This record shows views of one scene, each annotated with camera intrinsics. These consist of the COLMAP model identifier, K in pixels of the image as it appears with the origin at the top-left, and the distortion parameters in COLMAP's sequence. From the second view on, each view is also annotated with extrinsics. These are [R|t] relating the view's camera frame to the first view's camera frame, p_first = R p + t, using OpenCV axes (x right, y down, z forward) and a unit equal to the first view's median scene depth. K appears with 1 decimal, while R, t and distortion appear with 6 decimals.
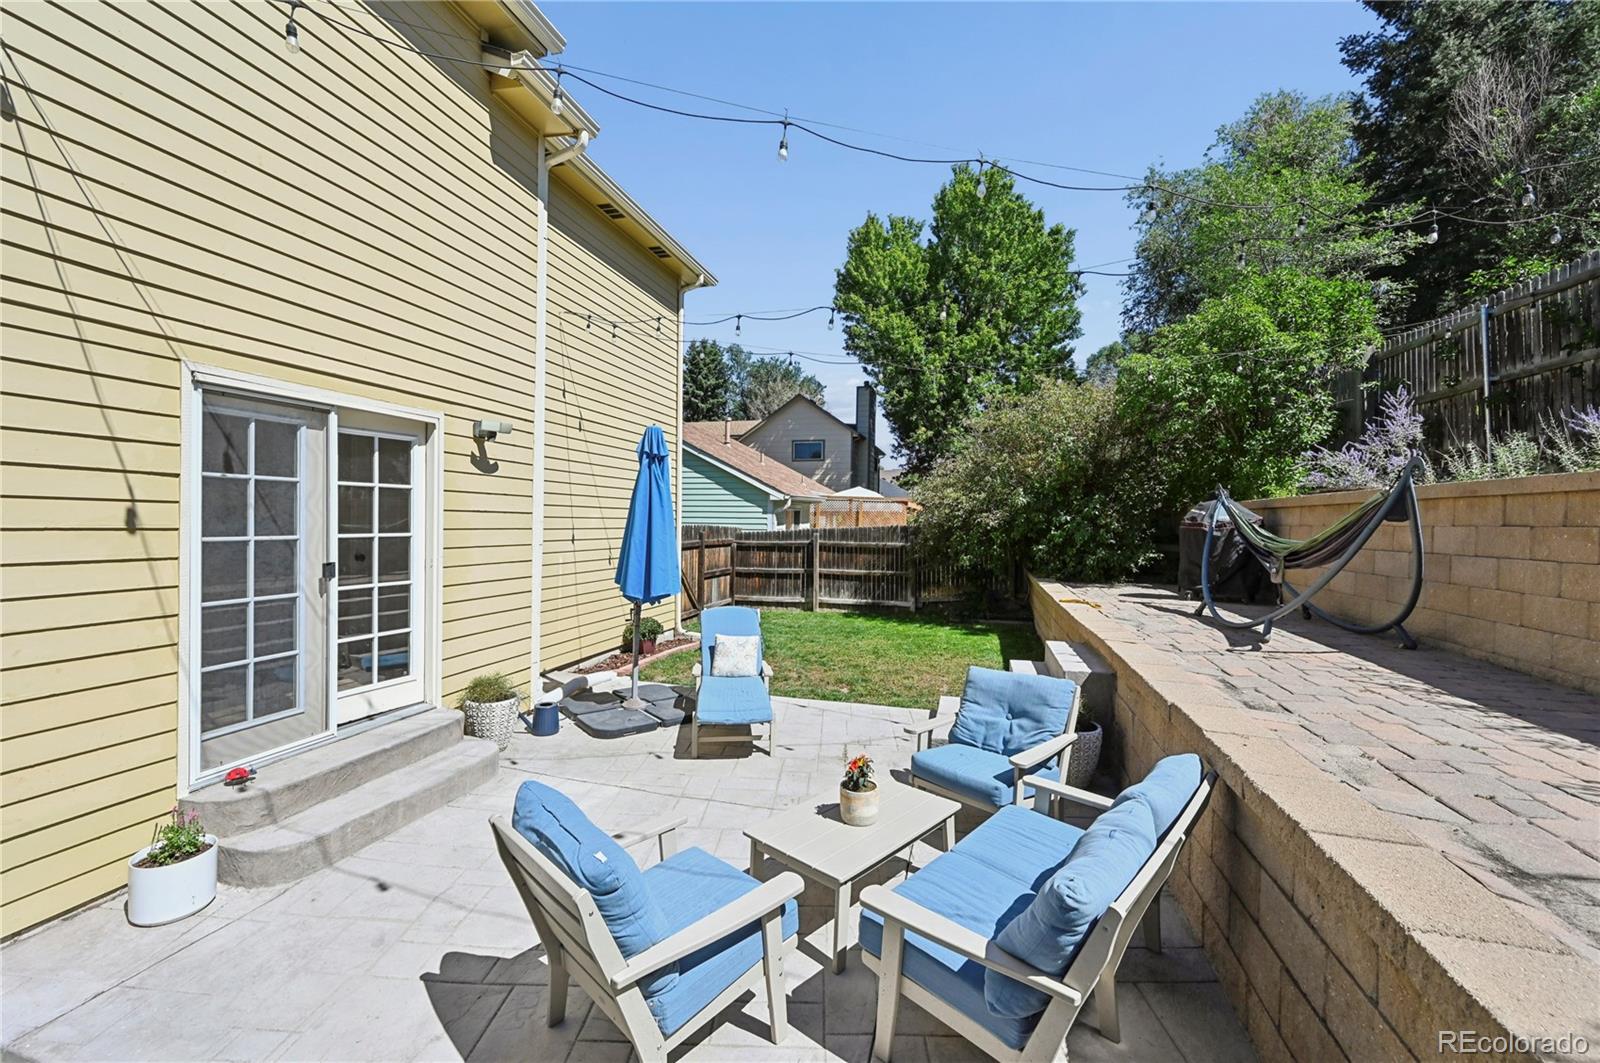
lens RADIAL K [[637.5, 0, 790.5], [0, 637.5, 524.7], [0, 0, 1]] dist [-0.003333, 0.000521]
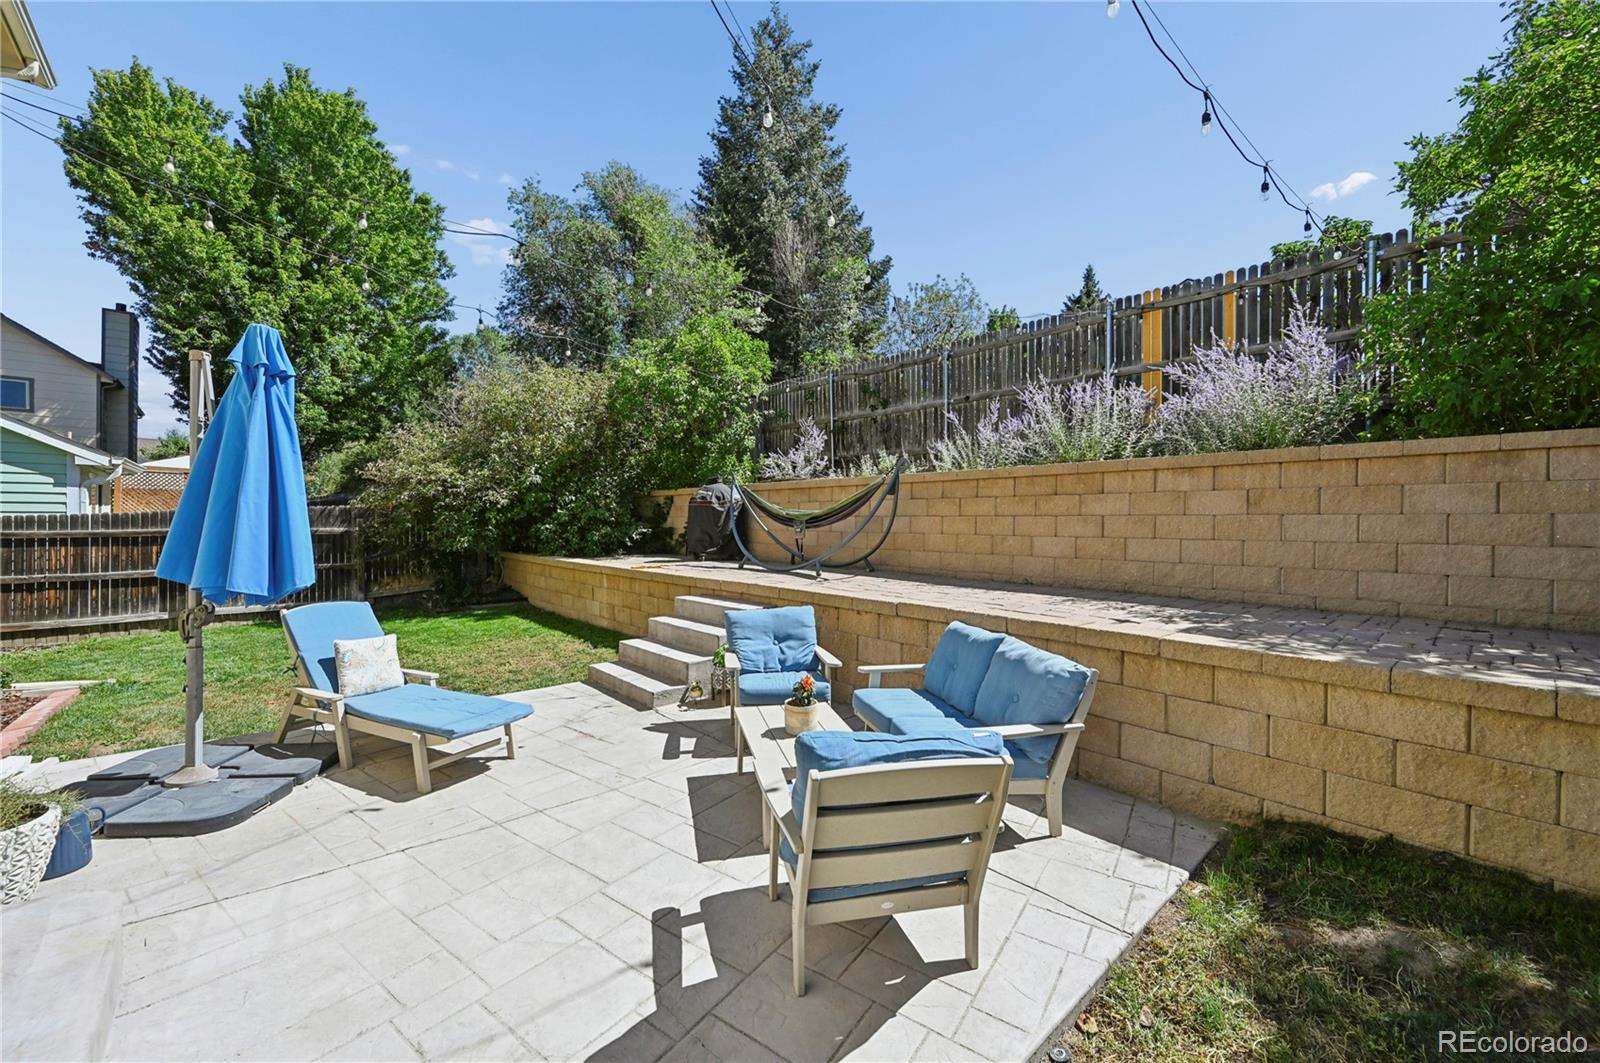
lens RADIAL K [[637.5, 0, 786.8], [0, 637.5, 524.4], [0, 0, 1]] dist [-0.003333, 0.000521]
pose [[0.543471, -0.011362, 0.839351, -0.104022], [0.002535, 0.999926, 0.011894, 0.008556], [-0.839424, -0.004336, 0.543459, 0.046699]]
